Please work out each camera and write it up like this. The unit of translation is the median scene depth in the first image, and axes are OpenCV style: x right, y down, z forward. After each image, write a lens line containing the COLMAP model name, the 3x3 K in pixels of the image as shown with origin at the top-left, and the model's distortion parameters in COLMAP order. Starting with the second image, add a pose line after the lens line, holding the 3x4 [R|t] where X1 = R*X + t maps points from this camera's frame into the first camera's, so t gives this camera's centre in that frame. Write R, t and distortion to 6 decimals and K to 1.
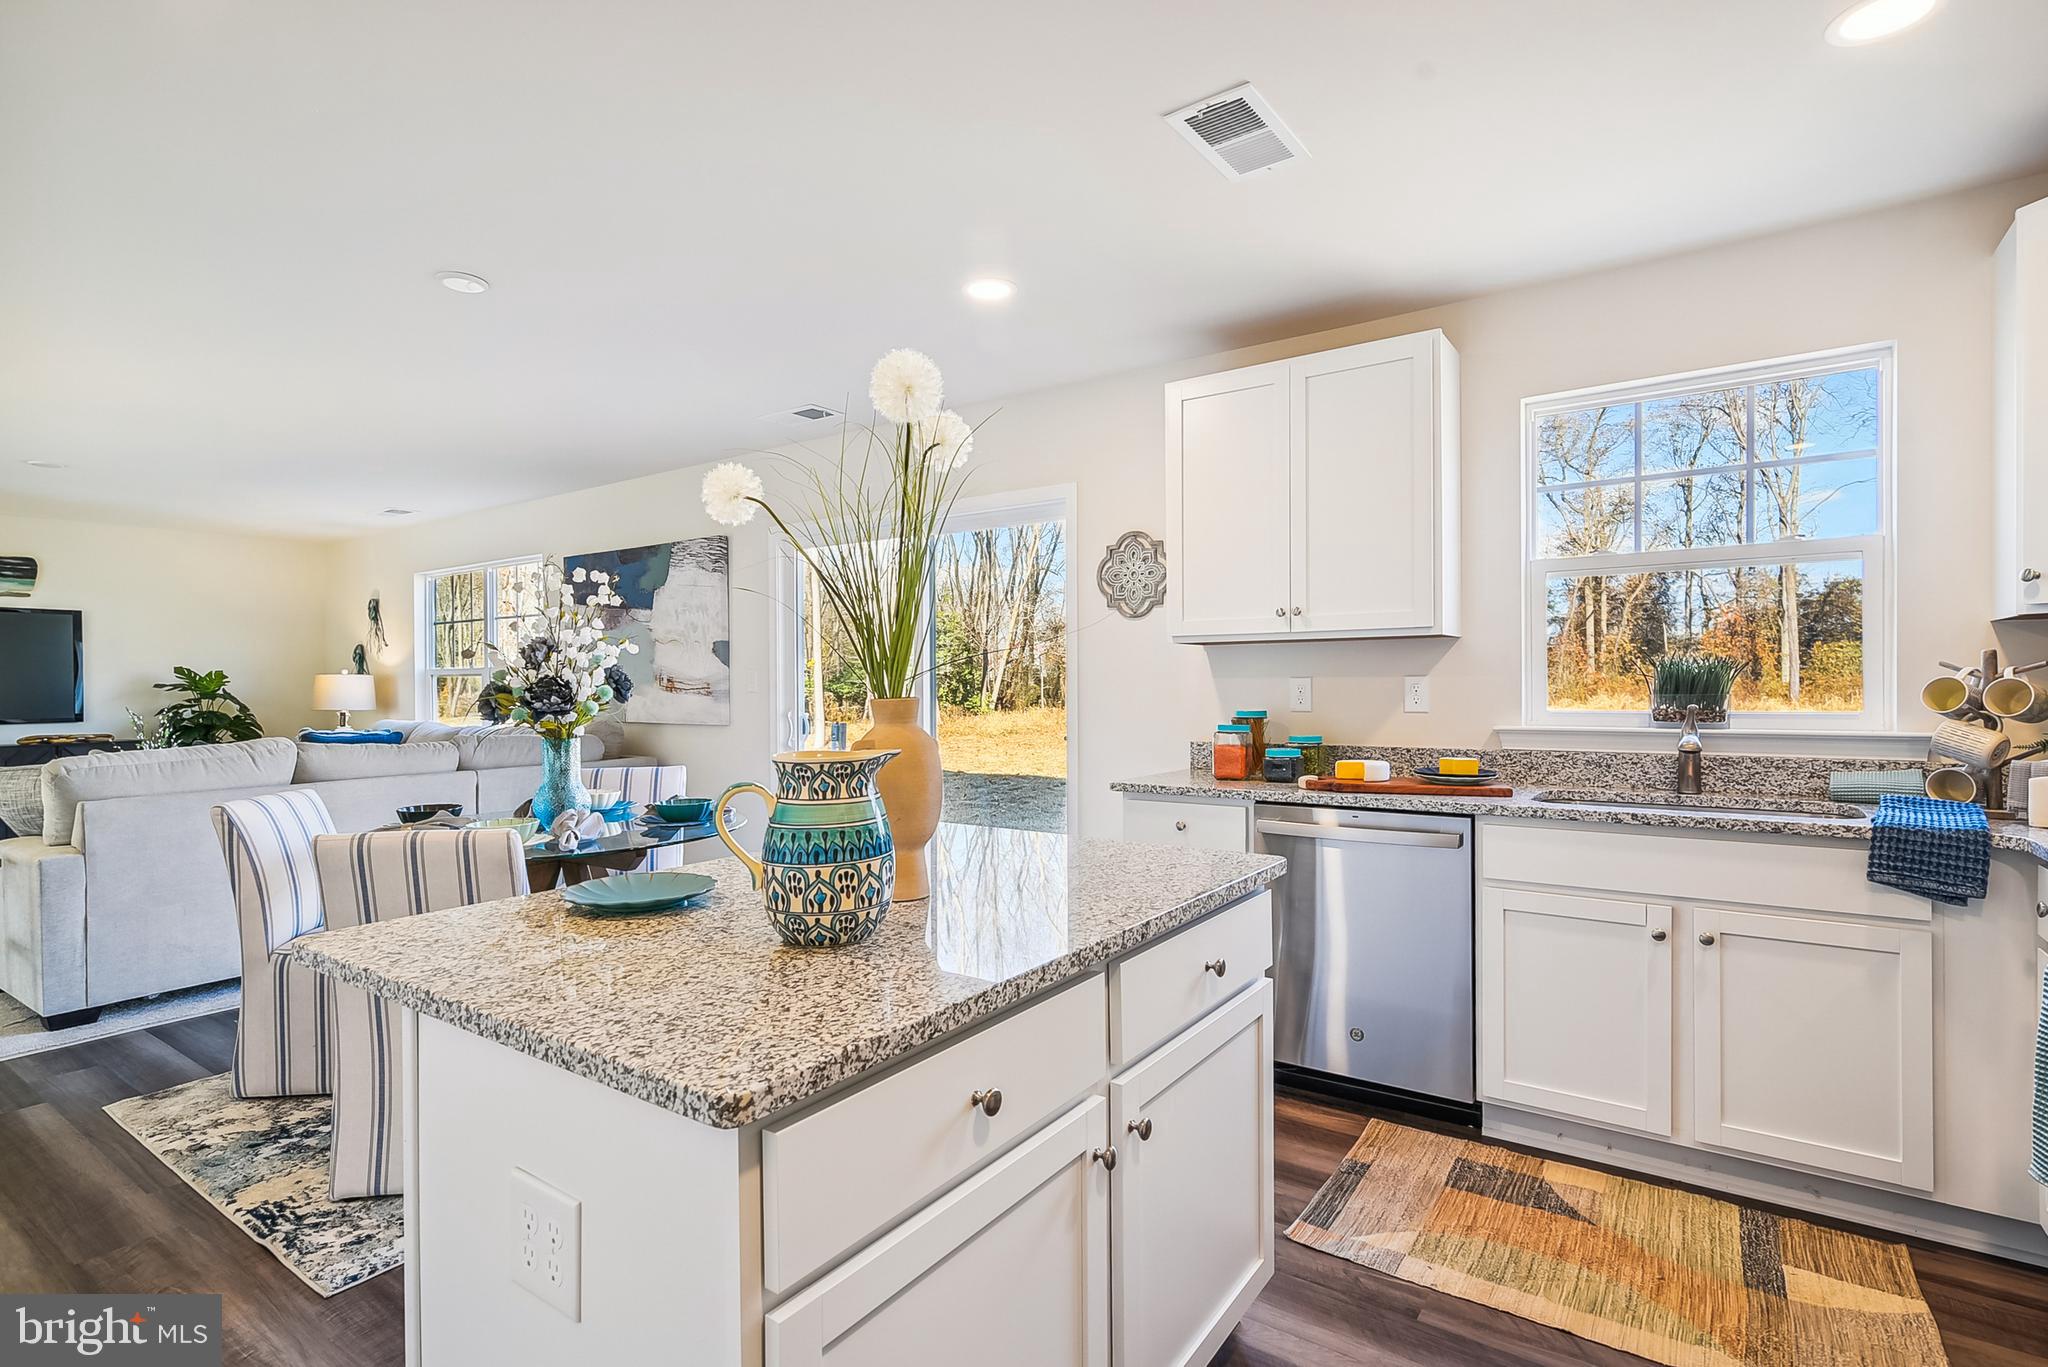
lens RADIAL K [[932.2, 0, 988.6], [0, 932.2, 689.4], [0, 0, 1]] dist [-0.004531, 0.002058]
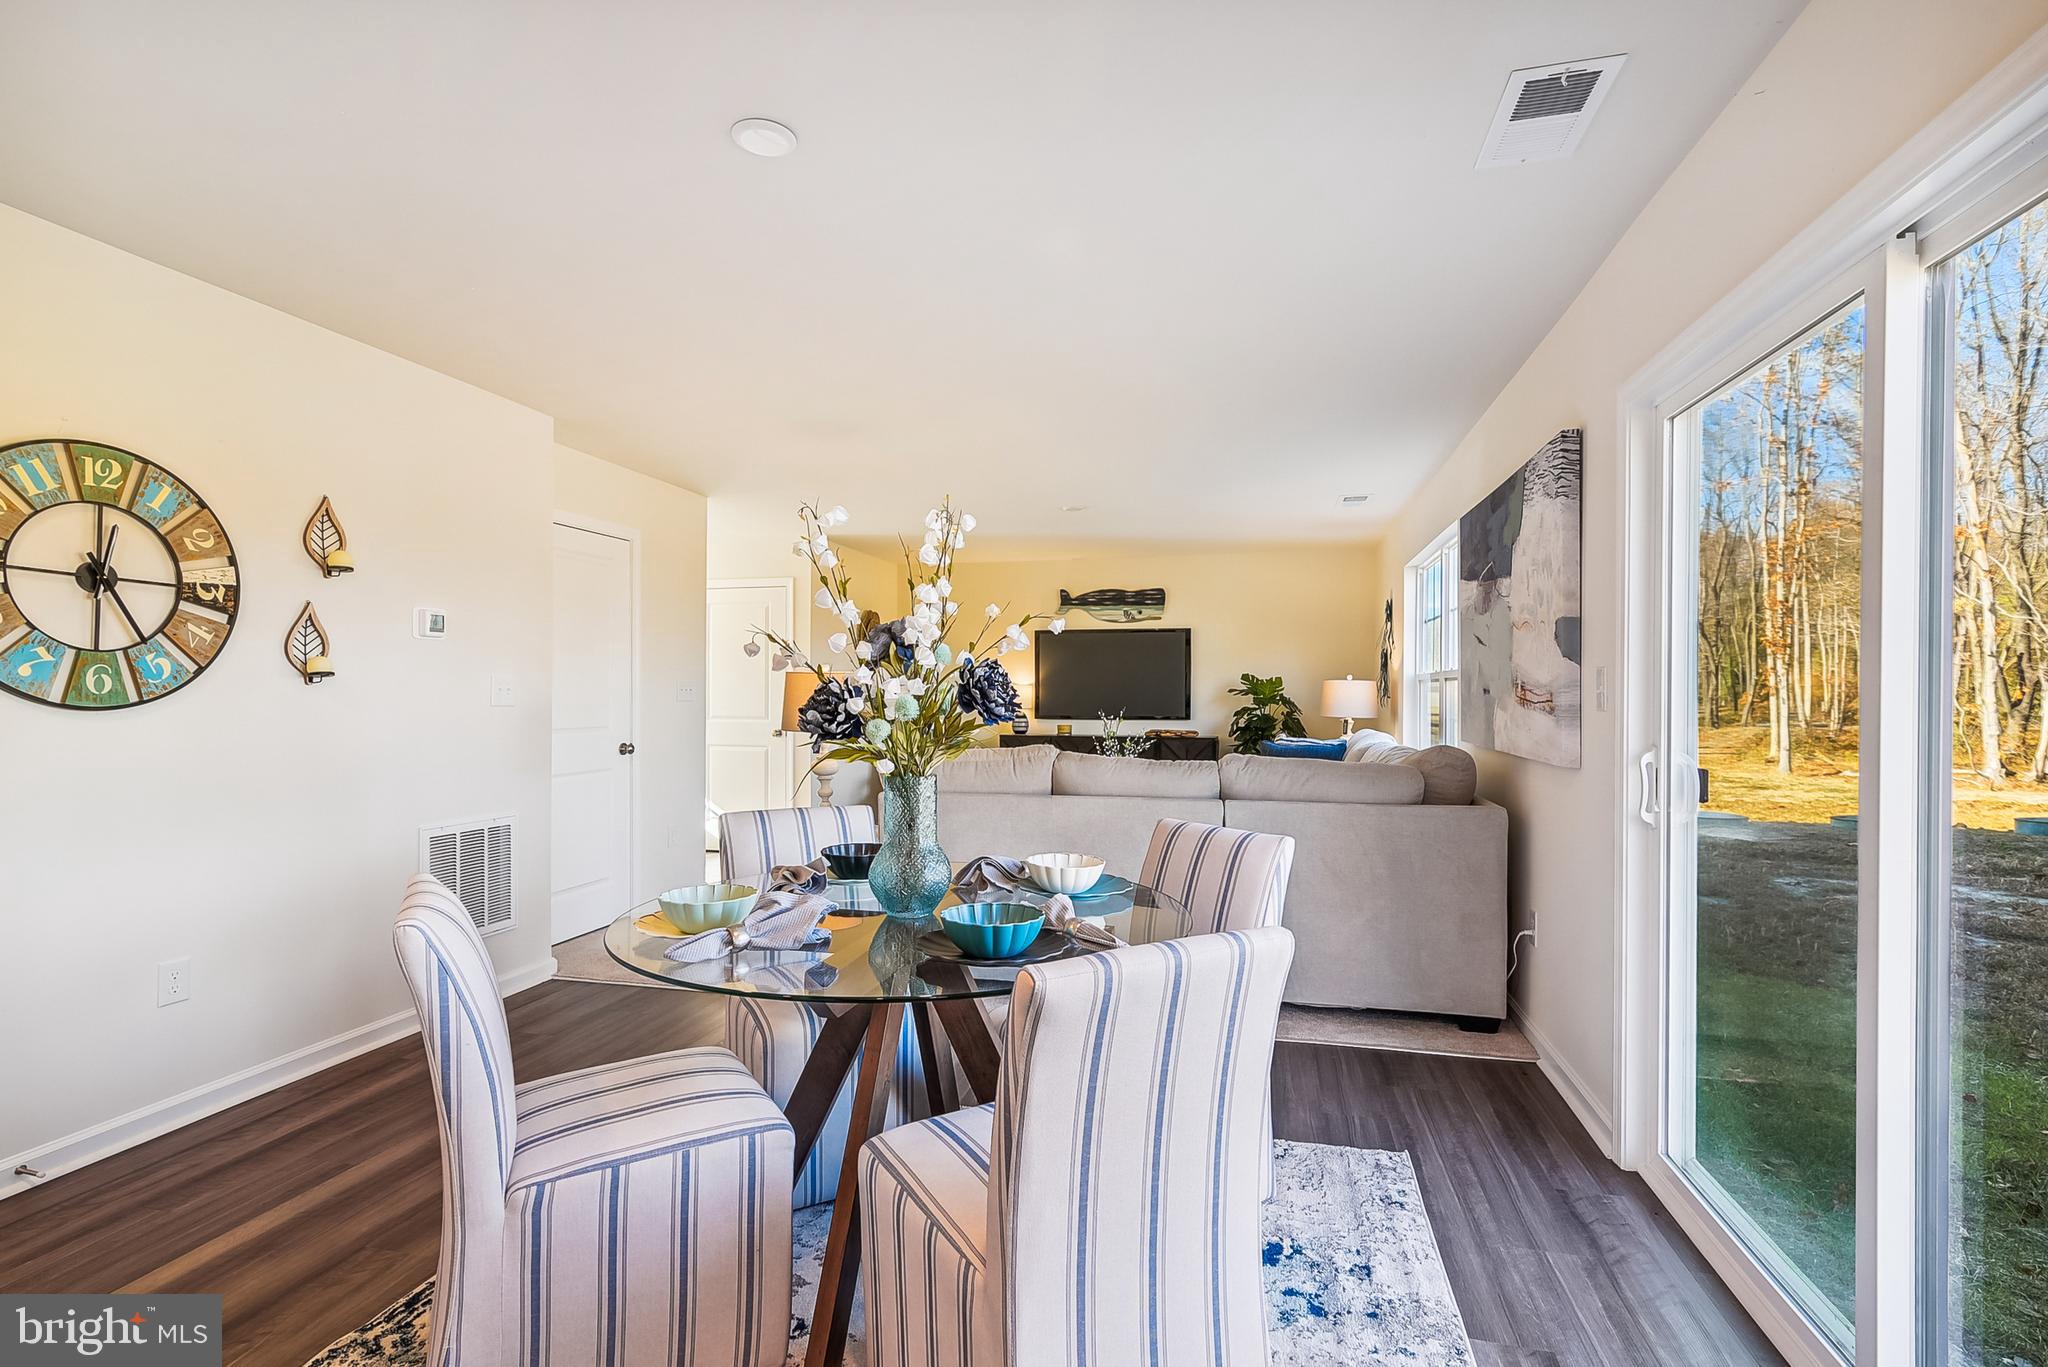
lens RADIAL K [[932.2, 0, 1074.6], [0, 932.2, 689.1], [0, 0, 1]] dist [-0.004531, 0.002058]
pose [[0.398195, 0.005778, -0.917282, 0.115714], [-0.012957, 0.999916, 0.000674, -0.005800], [0.917209, 0.011617, 0.398237, 0.532987]]
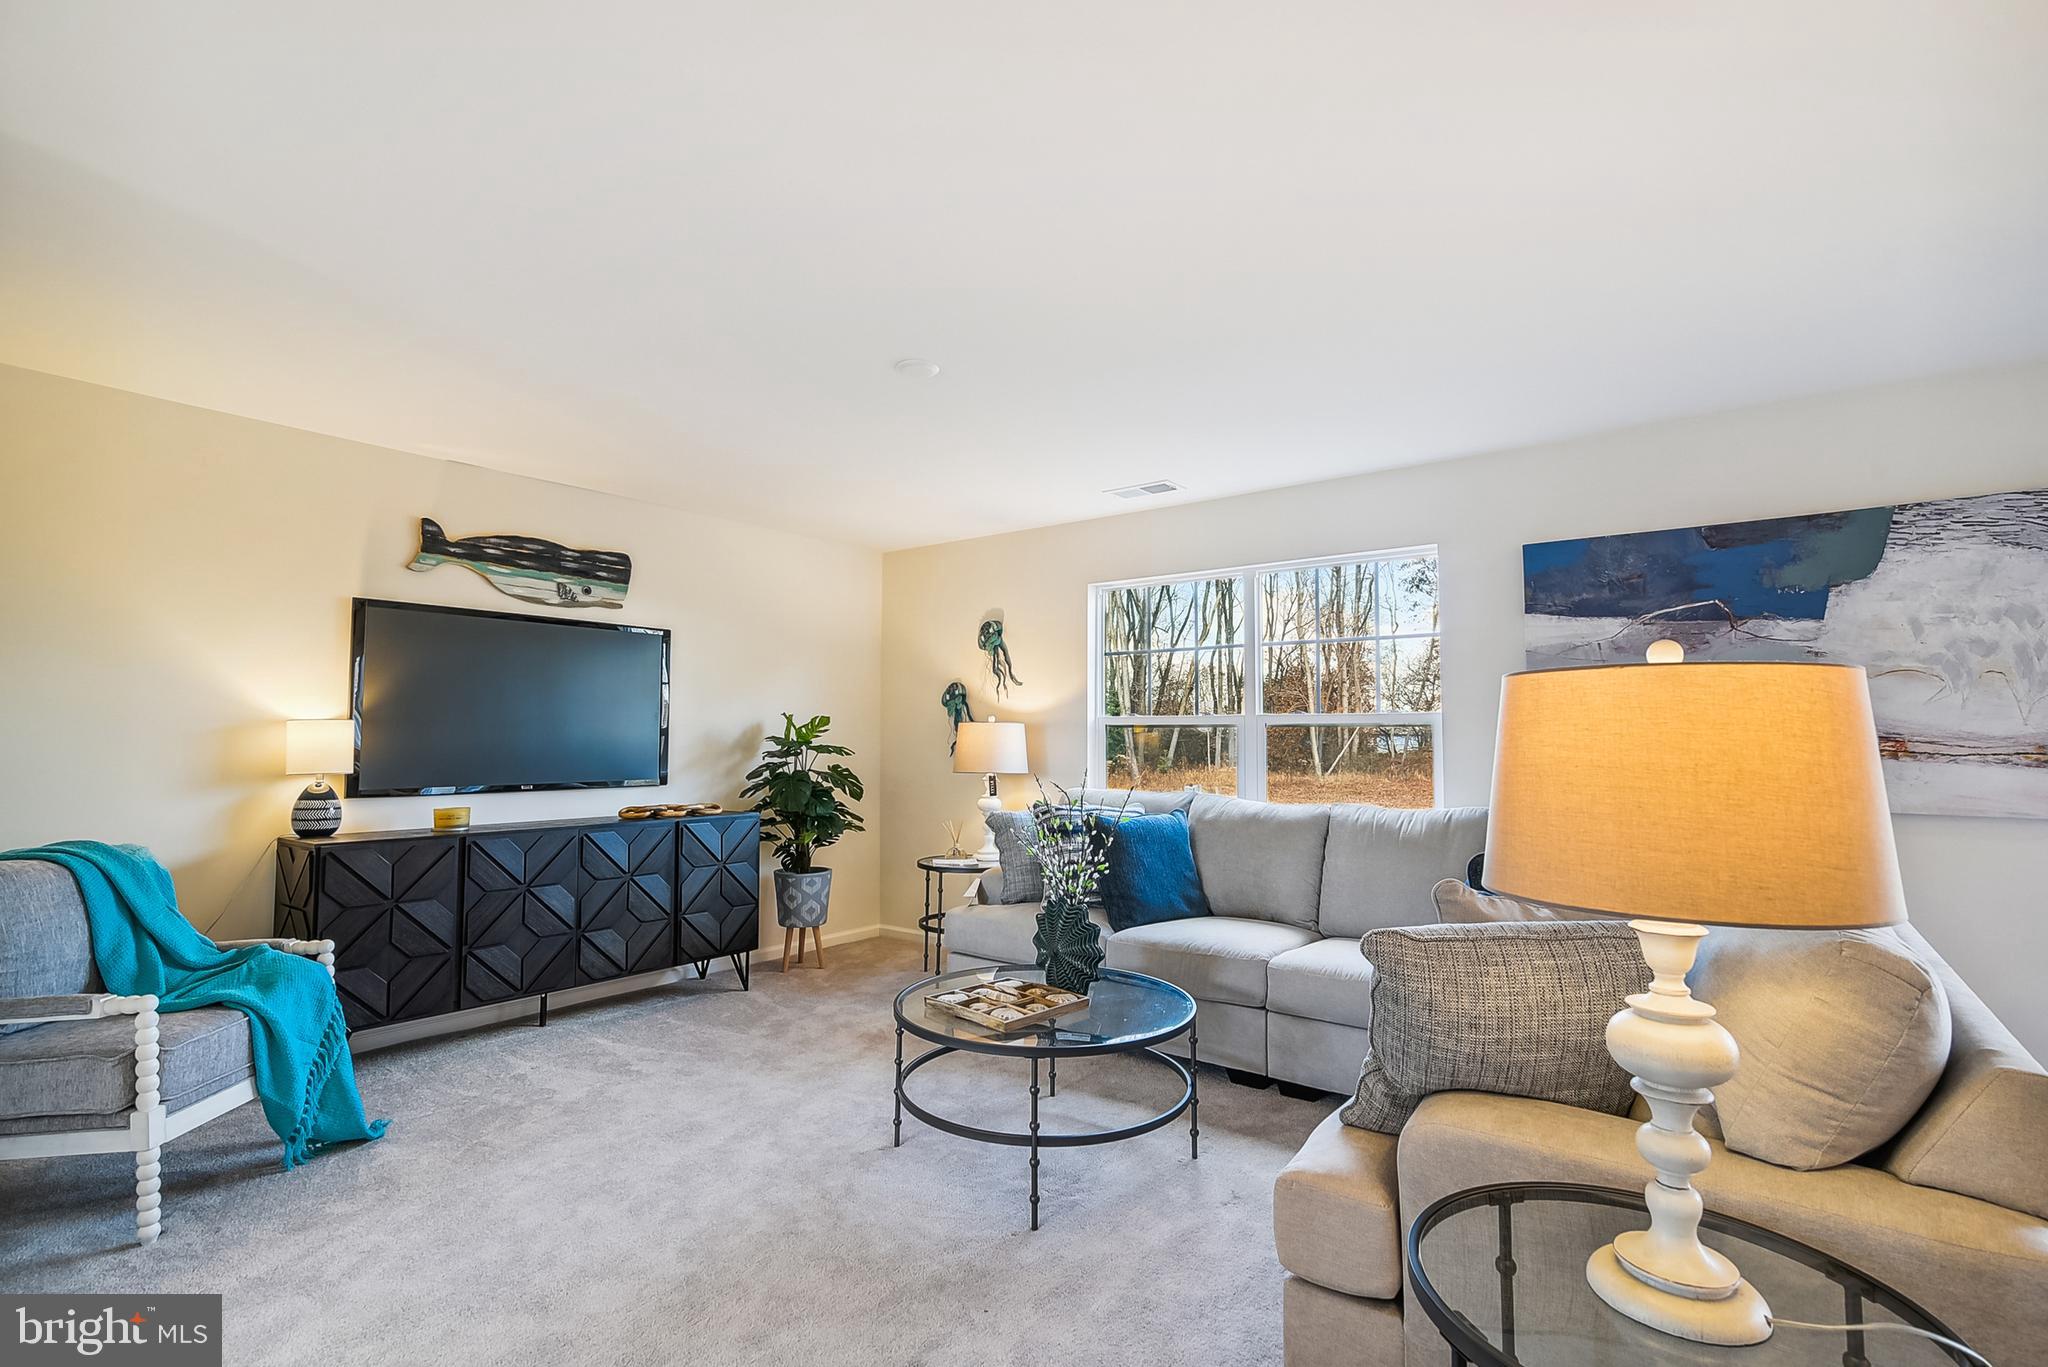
lens RADIAL K [[932.2, 0, 1025.4], [0, 932.2, 677.4], [0, 0, 1]] dist [-0.004531, 0.002058]
pose [[0.998196, 0.009092, -0.059348, -0.932913], [-0.013369, 0.997311, -0.072062, 0.000387], [0.058534, 0.072726, 0.995633, 0.429669]]
